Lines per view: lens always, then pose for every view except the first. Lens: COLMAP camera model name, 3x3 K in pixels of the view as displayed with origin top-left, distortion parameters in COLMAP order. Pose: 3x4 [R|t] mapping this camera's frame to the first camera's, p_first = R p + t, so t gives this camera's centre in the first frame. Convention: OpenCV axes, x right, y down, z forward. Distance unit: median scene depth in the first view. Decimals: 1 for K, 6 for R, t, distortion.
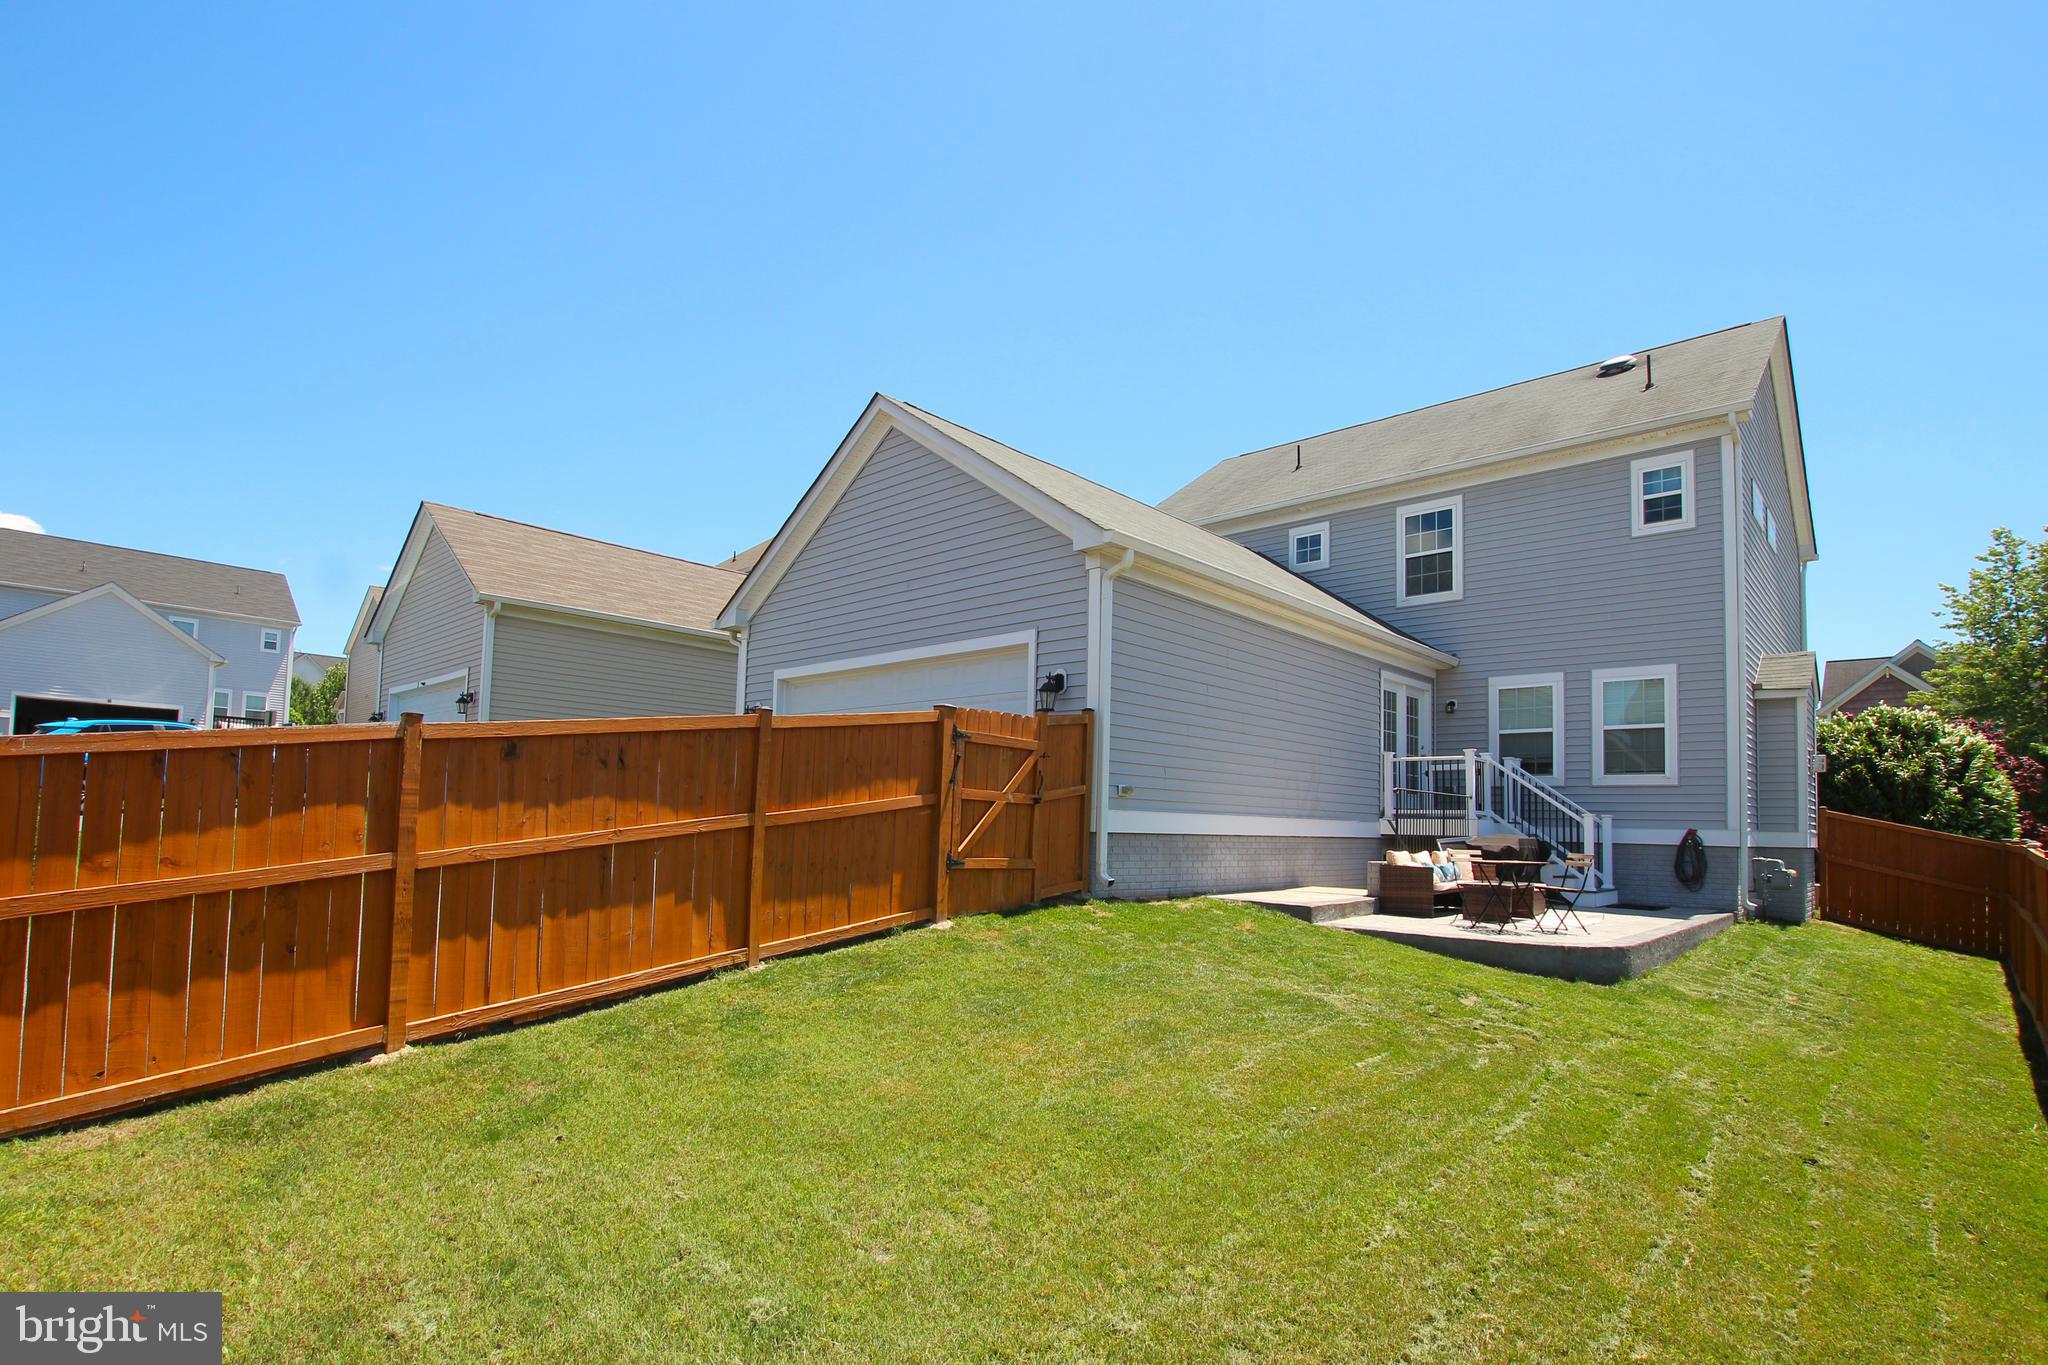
lens RADIAL K [[975.7, 0, 1002.3], [0, 975.7, 780.3], [0, 0, 1]] dist [-0.030926, 0.001073]
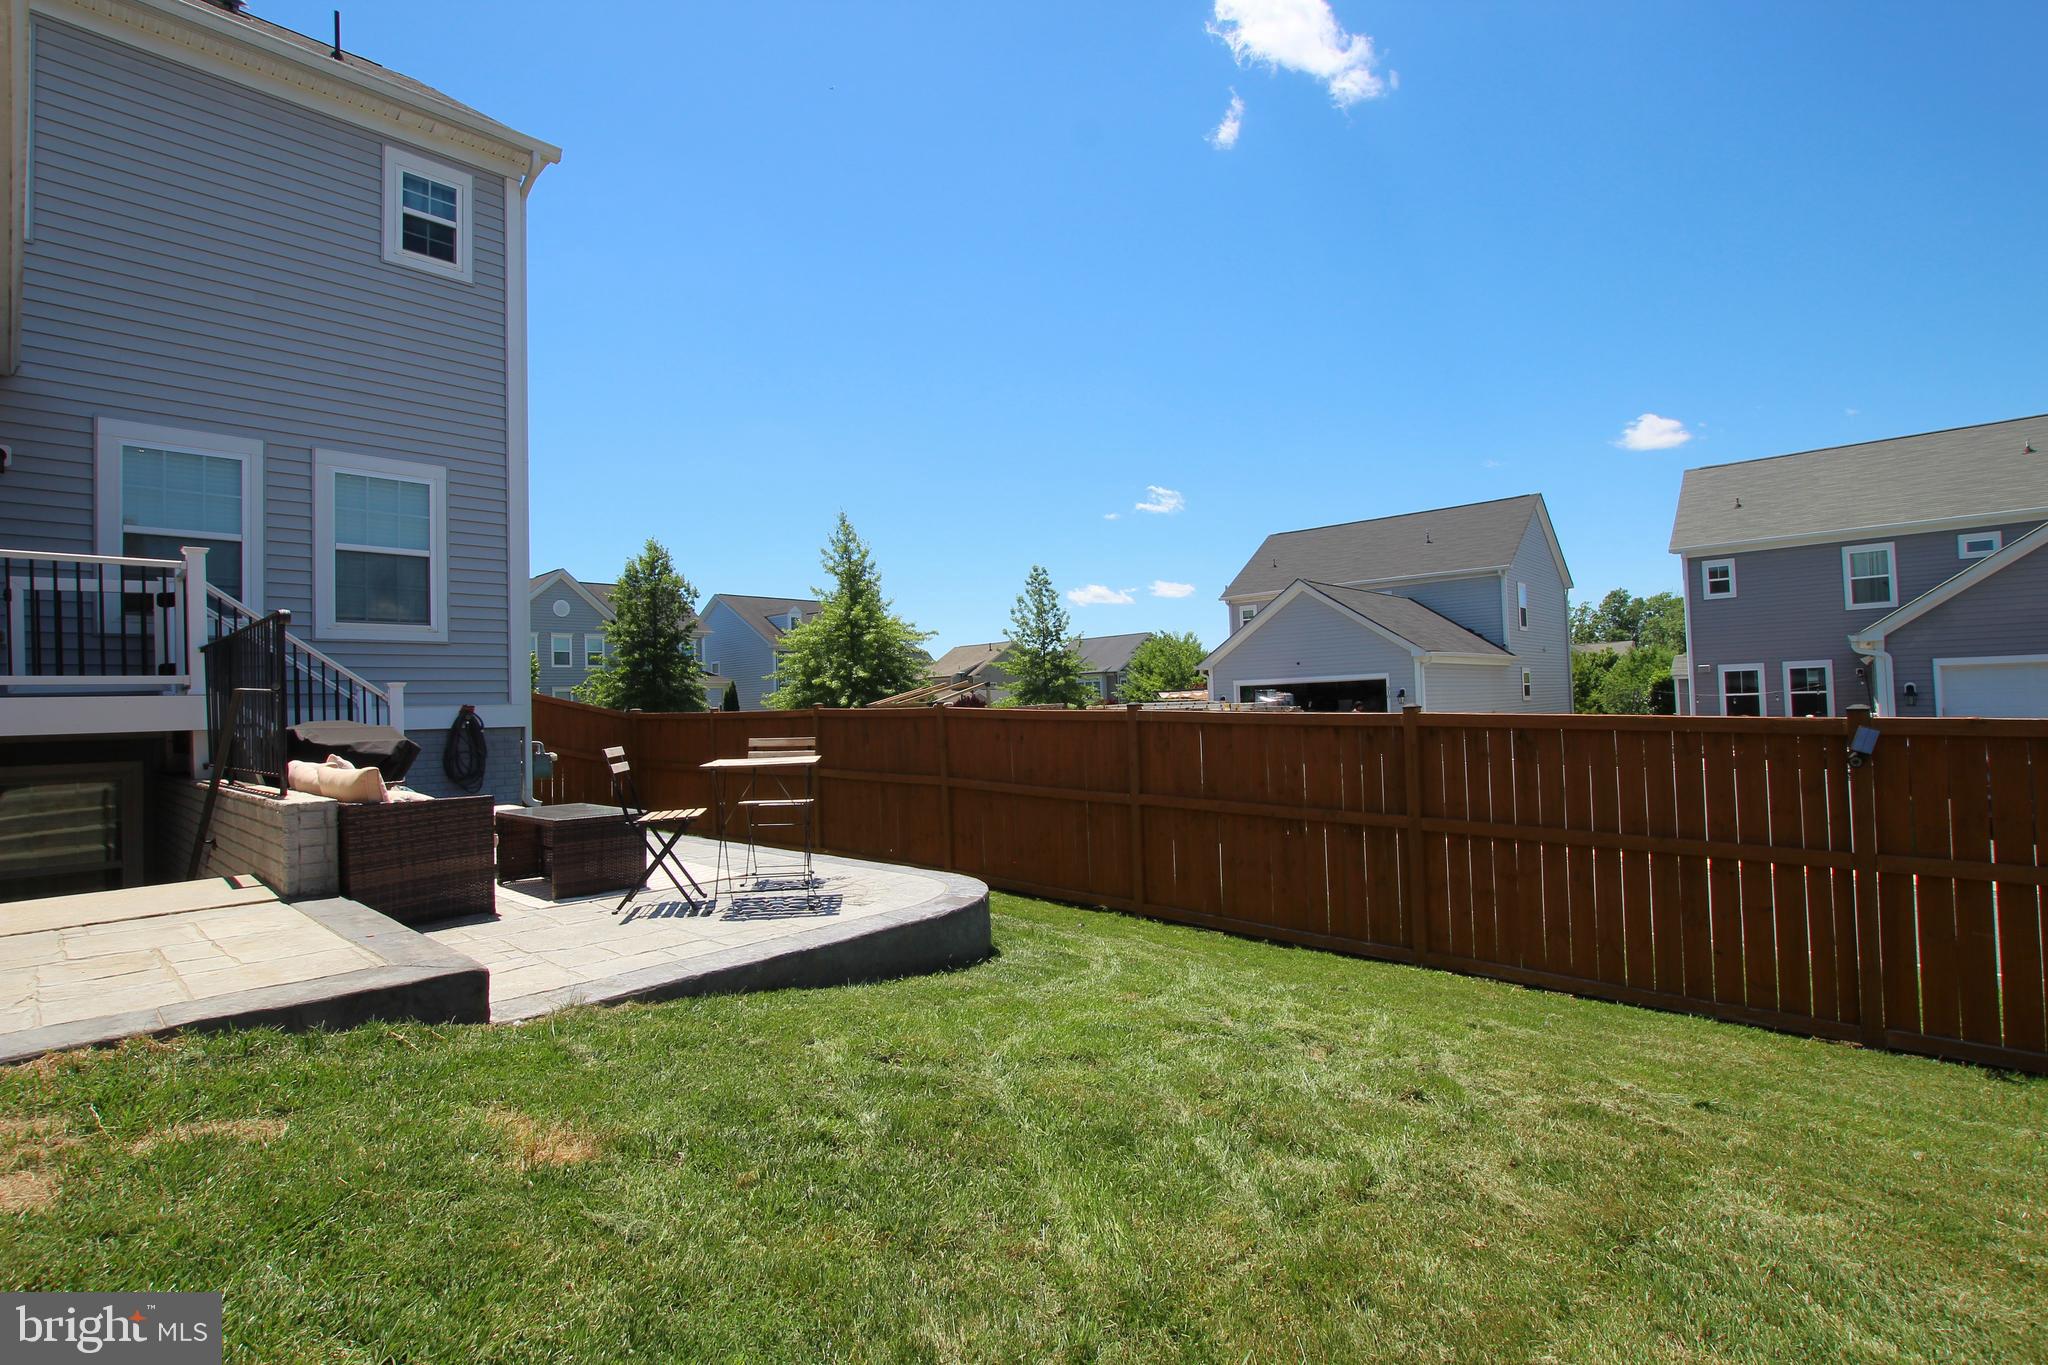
lens RADIAL K [[975.7, 0, 1011.8], [0, 975.7, 674.0], [0, 0, 1]] dist [-0.030926, 0.001073]
pose [[-0.046488, 0.008721, 0.998881, -0.010433], [-0.014871, 0.999845, -0.009422, 0.027435], [-0.998808, -0.015292, -0.046351, 0.605613]]
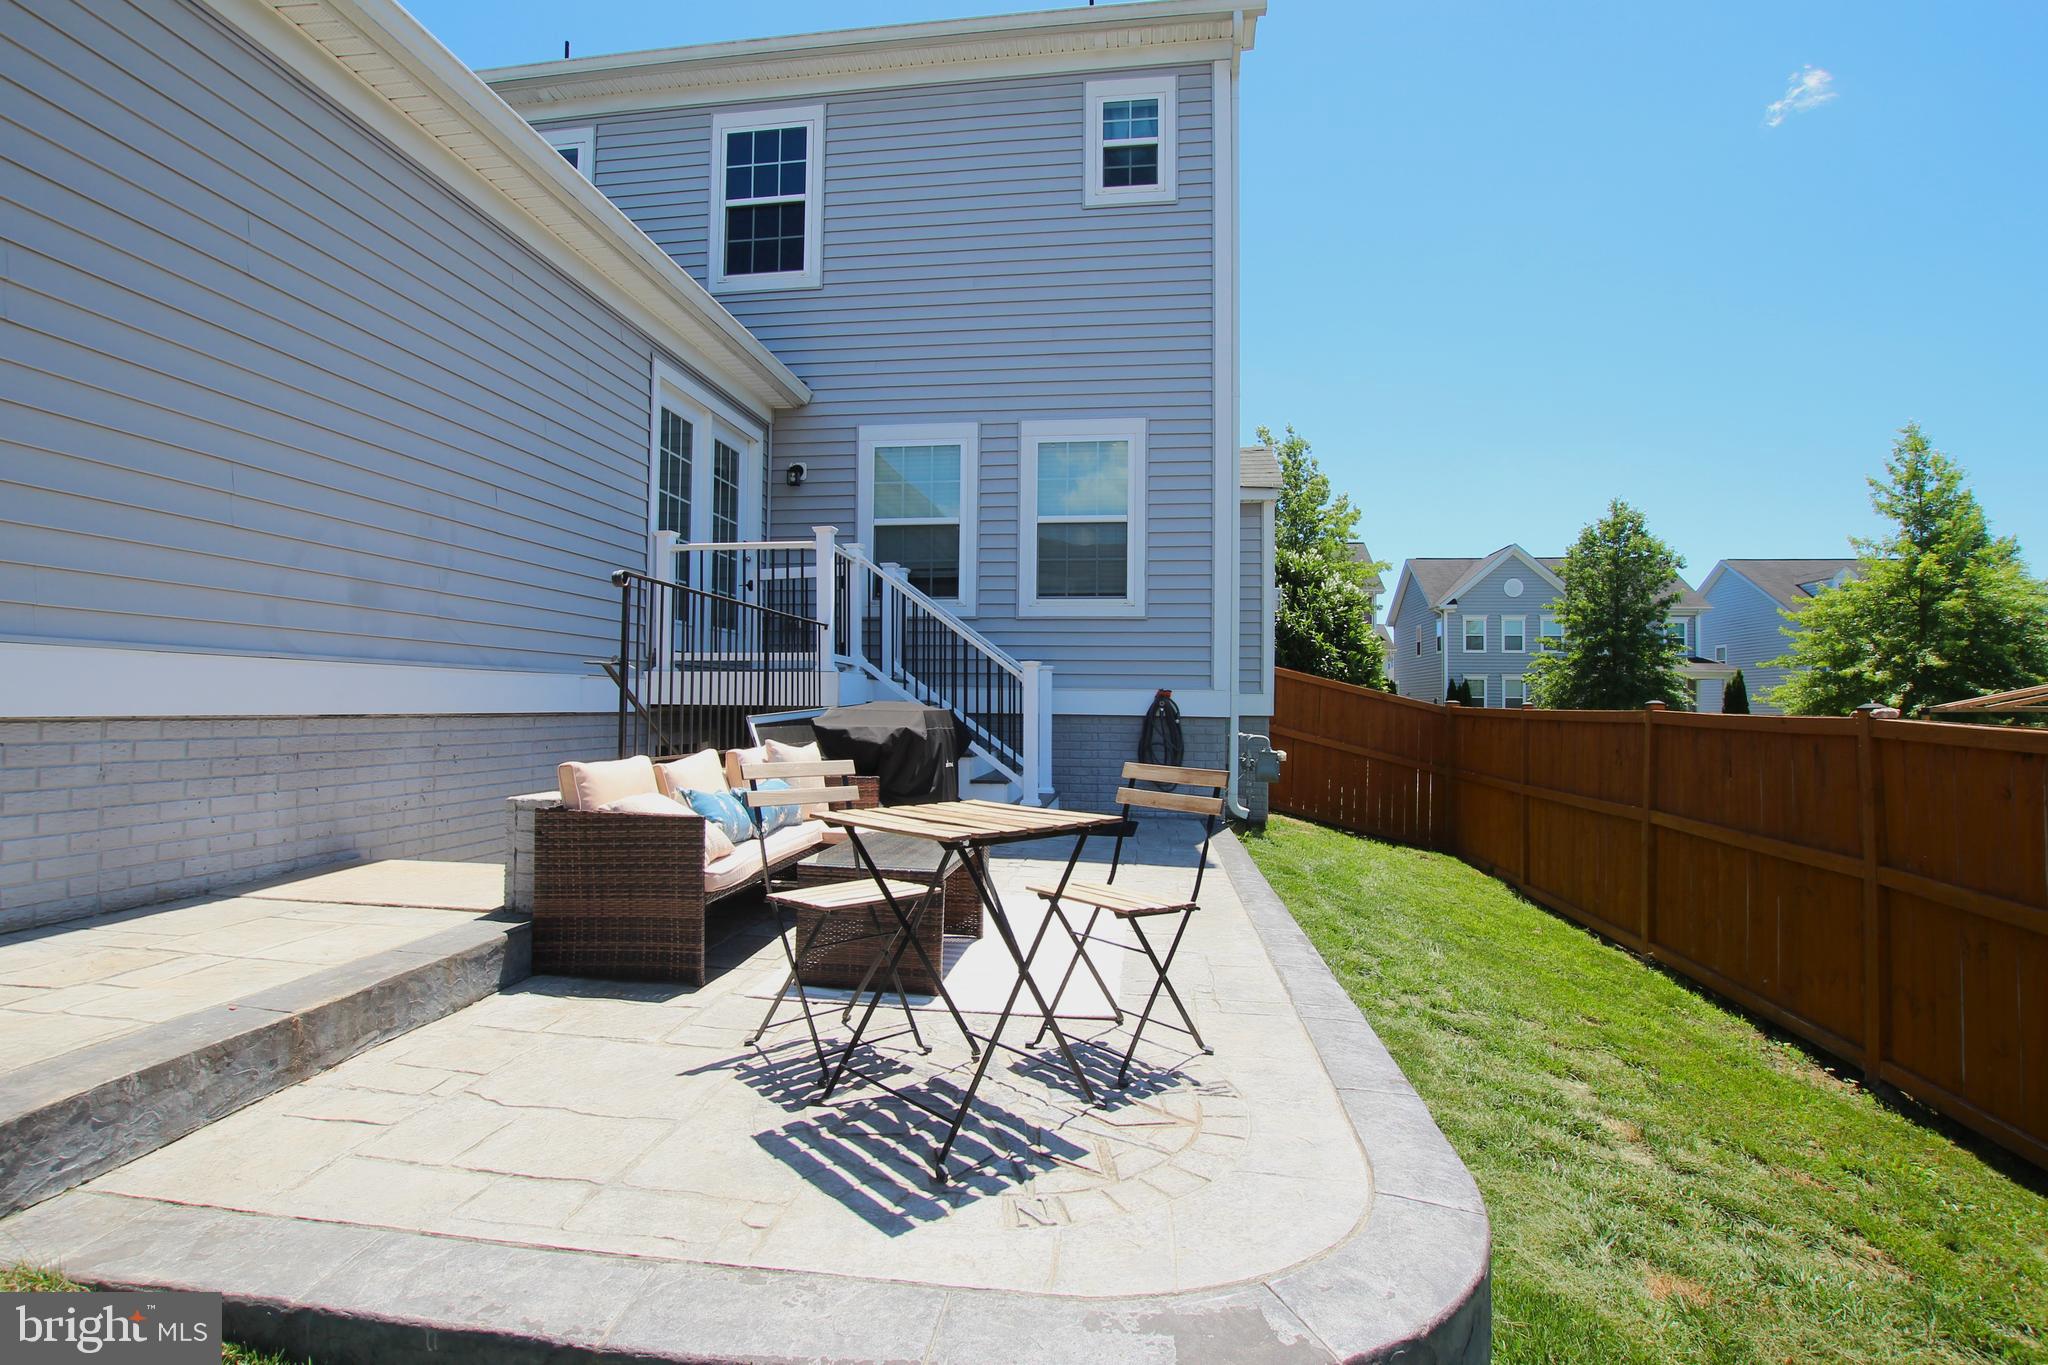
lens RADIAL K [[975.7, 0, 1019.6], [0, 975.7, 671.8], [0, 0, 1]] dist [-0.030926, 0.001073]
pose [[0.799528, 0.004373, 0.600613, 0.261342], [-0.018934, 0.999660, 0.017926, 0.028909], [-0.600331, -0.025705, 0.799339, 0.536264]]
